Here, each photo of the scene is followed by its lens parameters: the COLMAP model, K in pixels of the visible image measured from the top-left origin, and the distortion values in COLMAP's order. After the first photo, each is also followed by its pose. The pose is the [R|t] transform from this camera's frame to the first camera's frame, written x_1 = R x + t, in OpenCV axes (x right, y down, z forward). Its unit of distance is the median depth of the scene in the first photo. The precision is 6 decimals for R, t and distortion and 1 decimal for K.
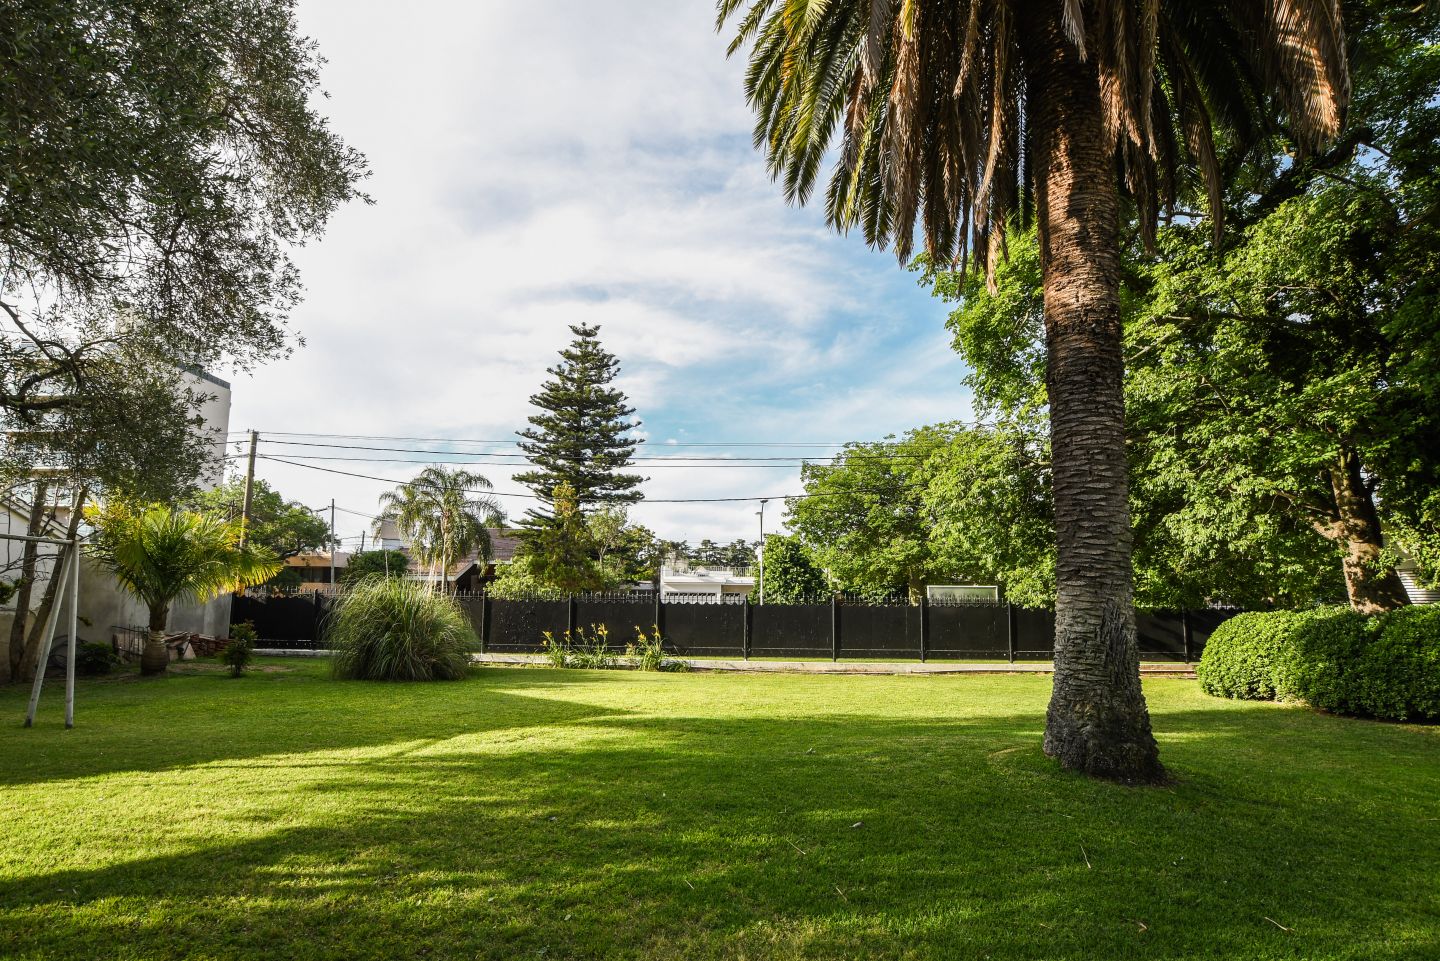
lens RADIAL K [[731.1, 0, 736.1], [0, 731.1, 511.1], [0, 0, 1]] dist [0.000372, 0.000180]
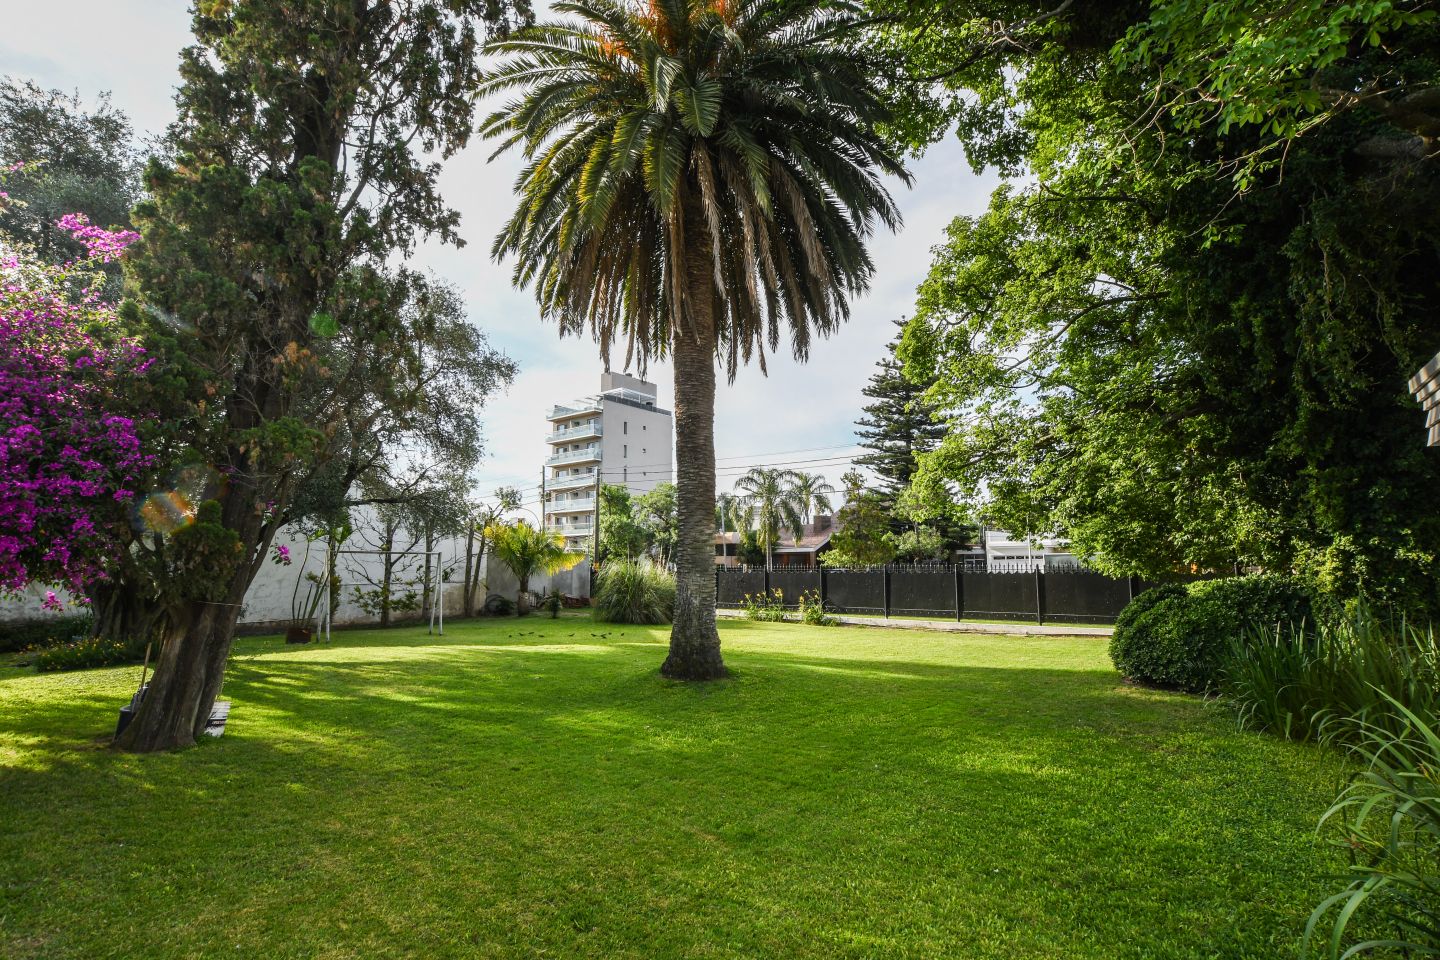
lens RADIAL K [[717.4, 0, 720.0], [0, 717.4, 480.0], [0, 0, 1]] dist [0.001573, 0.000841]
pose [[0.786764, -0.092057, -0.610351, 0.538721], [0.096138, 0.995024, -0.026150, -0.017994], [0.609722, -0.038105, 0.791699, -0.092161]]
